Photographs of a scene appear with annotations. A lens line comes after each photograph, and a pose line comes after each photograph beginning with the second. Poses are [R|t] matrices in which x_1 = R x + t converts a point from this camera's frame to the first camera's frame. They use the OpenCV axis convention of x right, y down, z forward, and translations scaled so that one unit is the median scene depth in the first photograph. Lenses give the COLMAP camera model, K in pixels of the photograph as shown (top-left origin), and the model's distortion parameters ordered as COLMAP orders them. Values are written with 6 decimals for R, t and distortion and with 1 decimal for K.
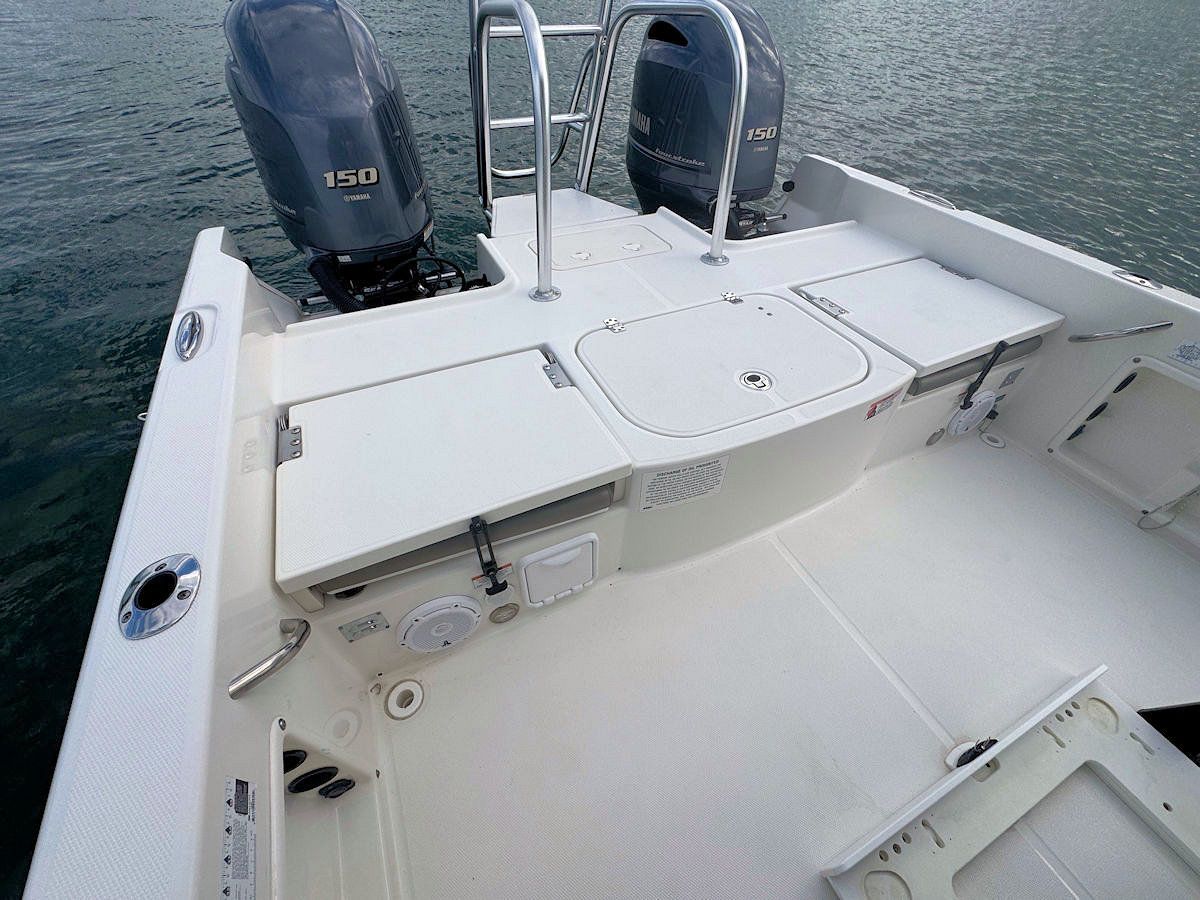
lens RADIAL K [[495.3, 0, 600.0], [0, 495.3, 450.0], [0, 0, 1]] dist [0.033298, -0.000173]
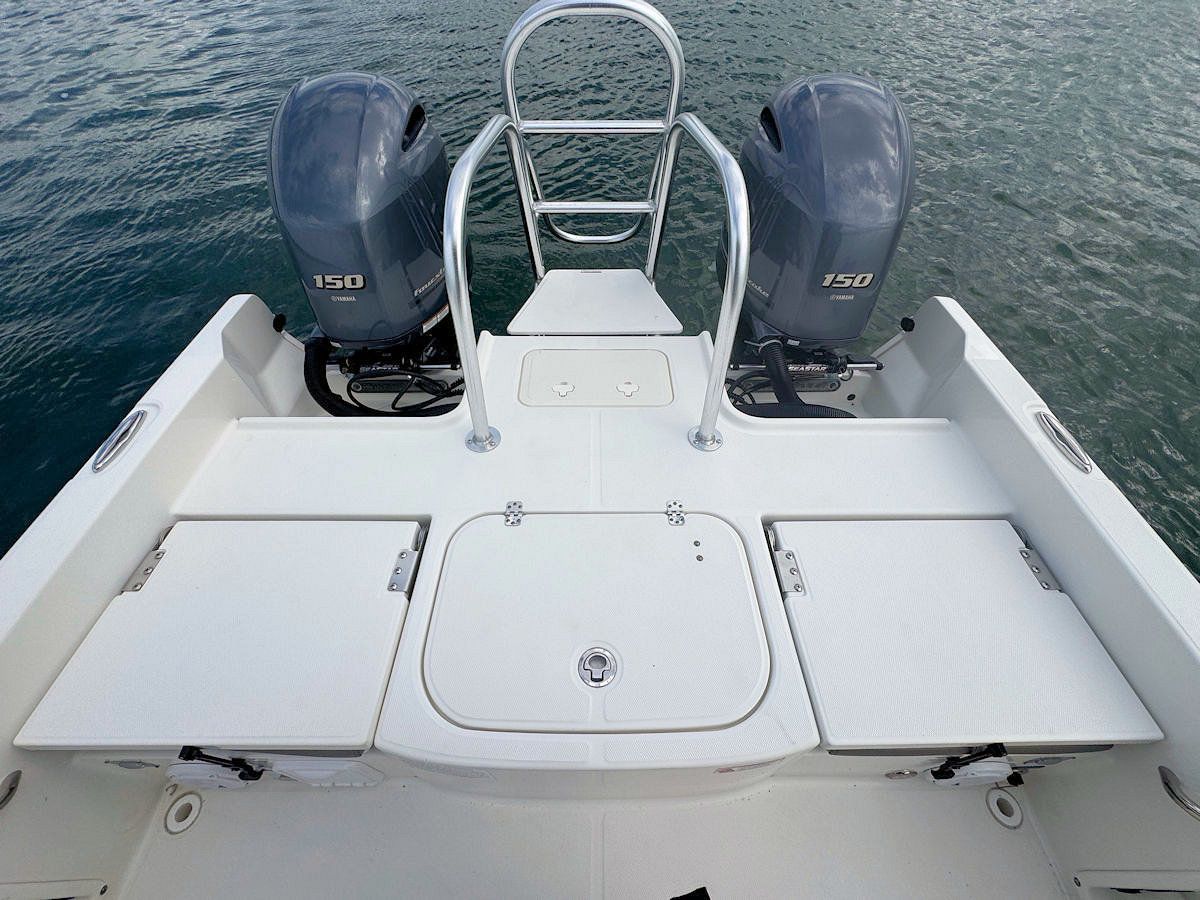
lens RADIAL K [[495.3, 0, 600.0], [0, 495.3, 450.0], [0, 0, 1]] dist [0.033298, -0.000173]
pose [[0.901211, 0.313178, -0.299563, 0.379126], [-0.283210, 0.948799, 0.139905, -0.501379], [0.328040, -0.041244, 0.943763, 0.207193]]
